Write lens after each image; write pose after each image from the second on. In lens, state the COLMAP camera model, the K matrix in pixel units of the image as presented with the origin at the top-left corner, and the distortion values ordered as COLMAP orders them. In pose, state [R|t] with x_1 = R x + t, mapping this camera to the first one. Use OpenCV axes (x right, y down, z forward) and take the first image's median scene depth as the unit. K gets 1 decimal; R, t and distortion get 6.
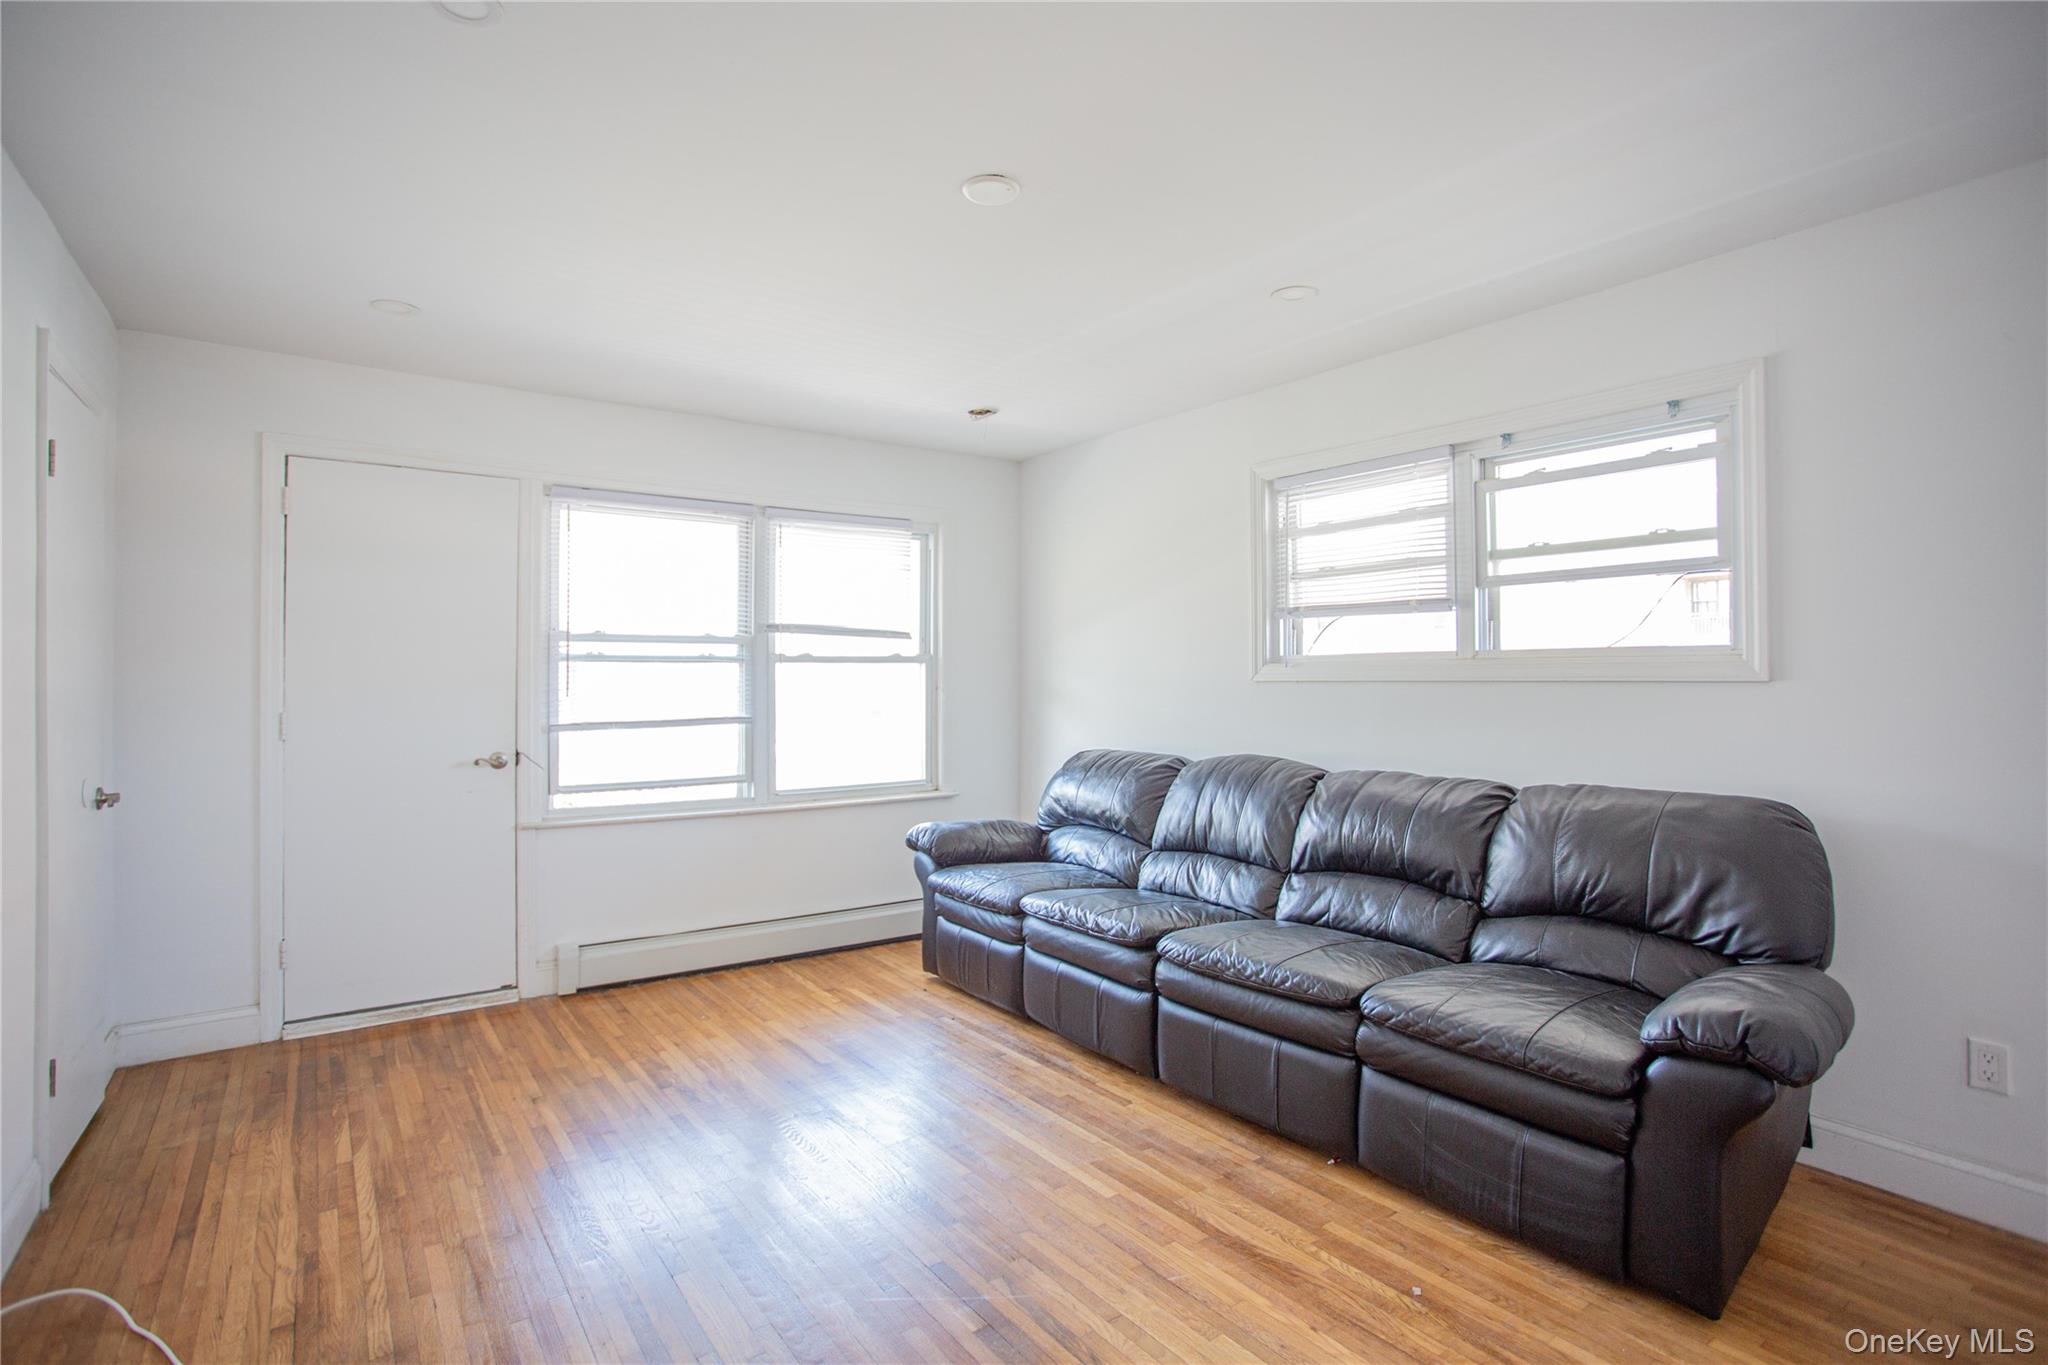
lens RADIAL K [[998.6, 0, 1022.0], [0, 998.6, 673.0], [0, 0, 1]] dist [-0.079485, 0.032837]
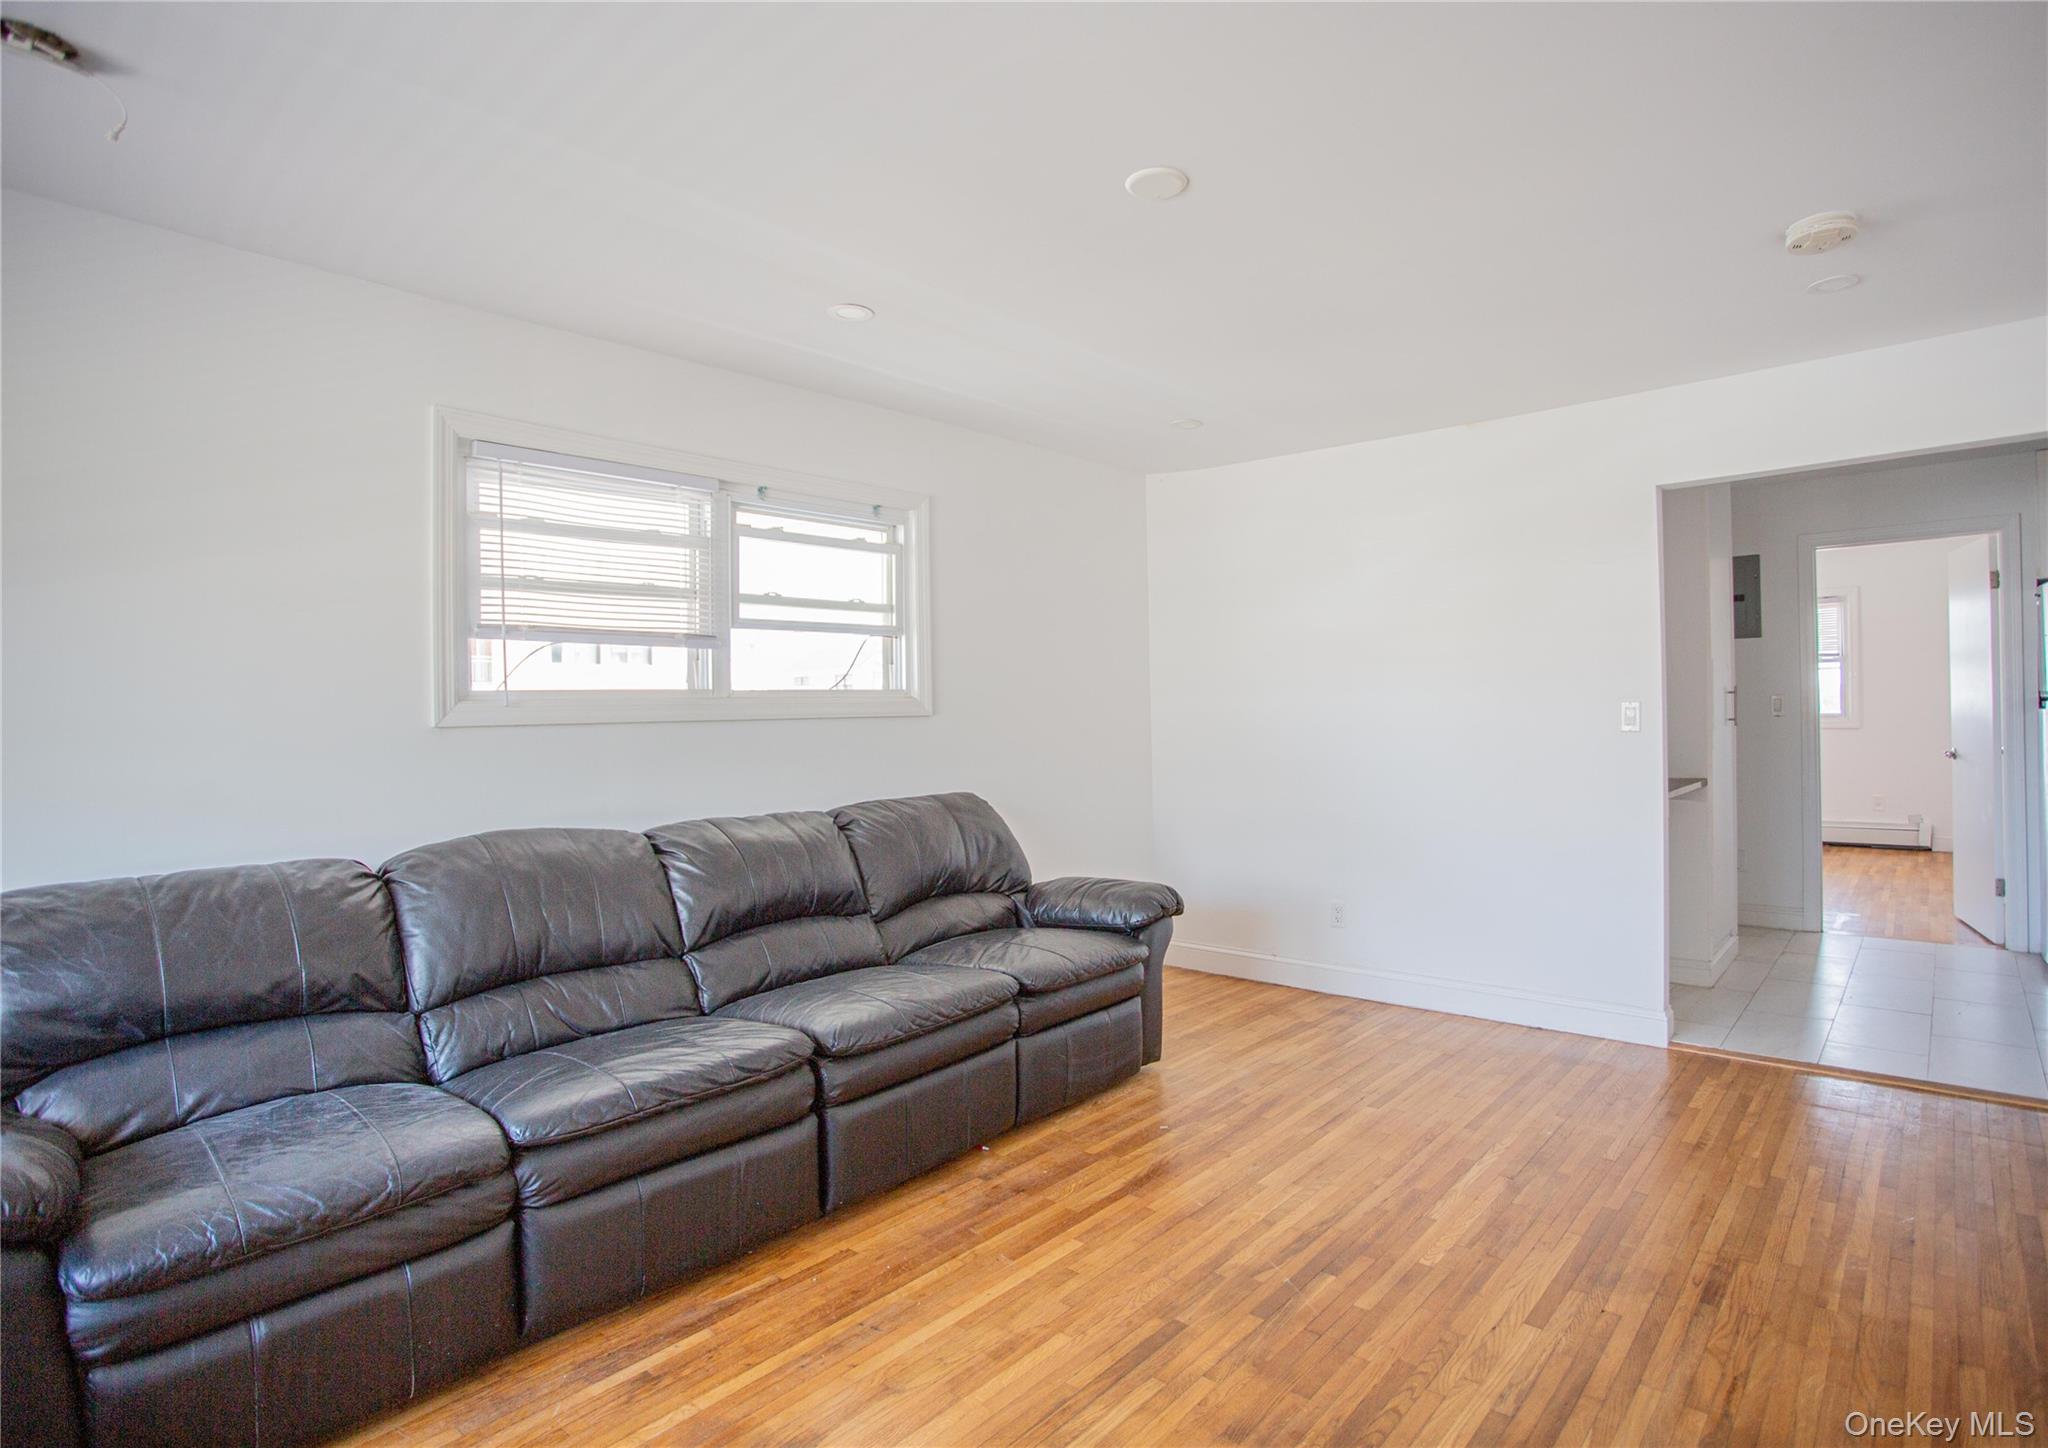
lens RADIAL K [[1069.1, 0, 1079.8], [0, 1069.1, 712.5], [0, 0, 1]] dist [-0.019993, 0.000119]
pose [[-0.235640, -0.000248, 0.971840, -0.665980], [0.013157, 0.999908, 0.003445, 0.001465], [-0.971751, 0.013598, -0.235615, 0.878876]]
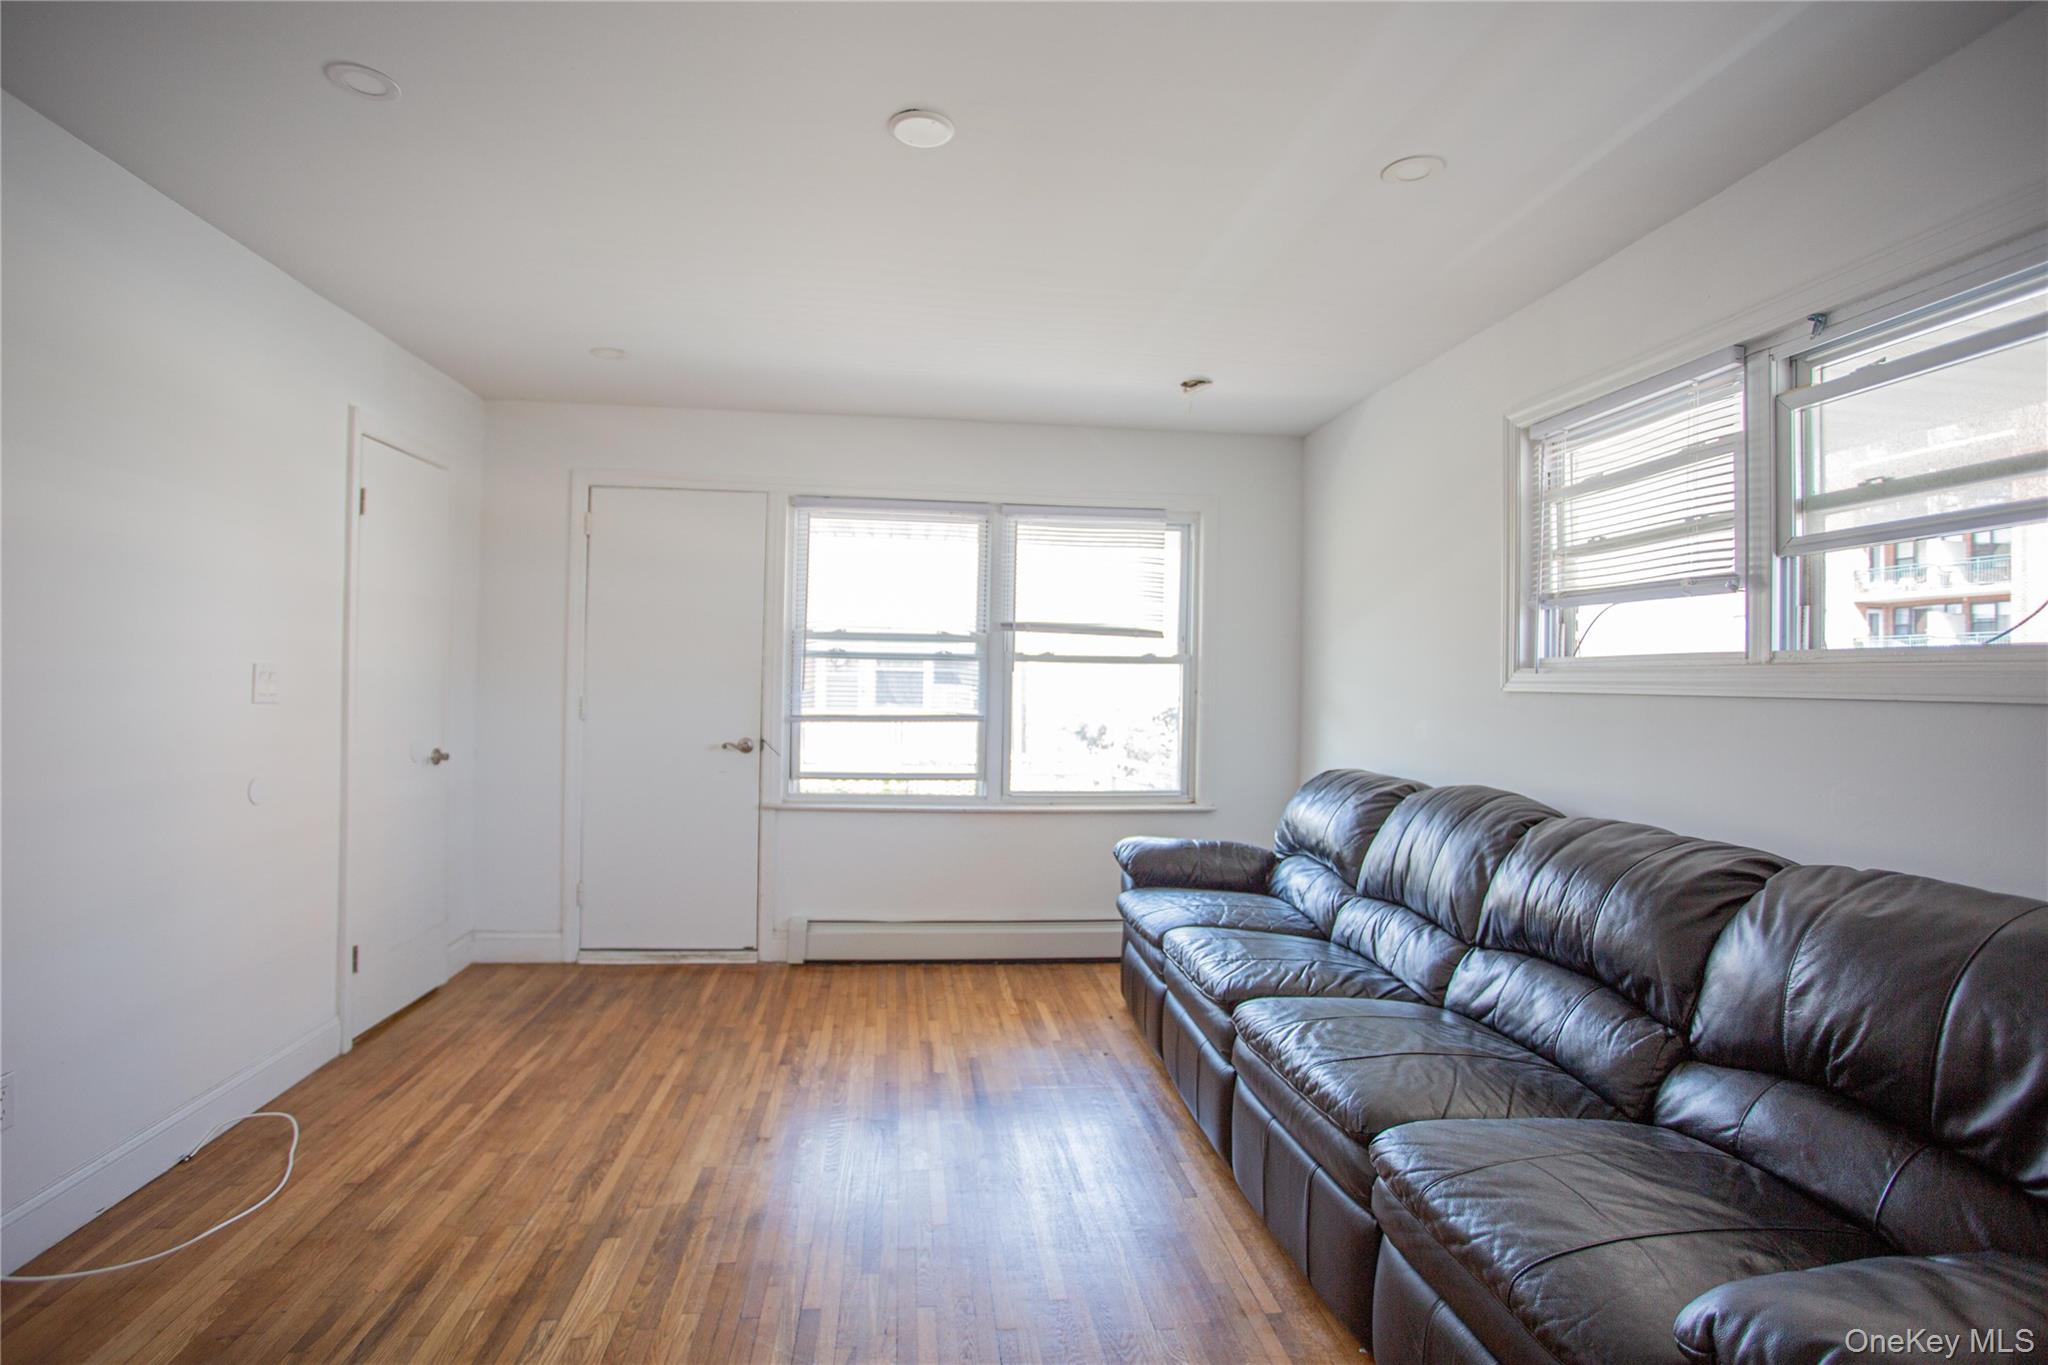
lens RADIAL K [[998.6, 0, 1022.0], [0, 998.6, 673.0], [0, 0, 1]] dist [-0.079485, 0.032837]
pose [[0.870676, 0.015376, -0.491616, 0.328372], [-0.017584, 0.999845, 0.000130, 0.000896], [0.491542, 0.008532, 0.870812, 0.183464]]
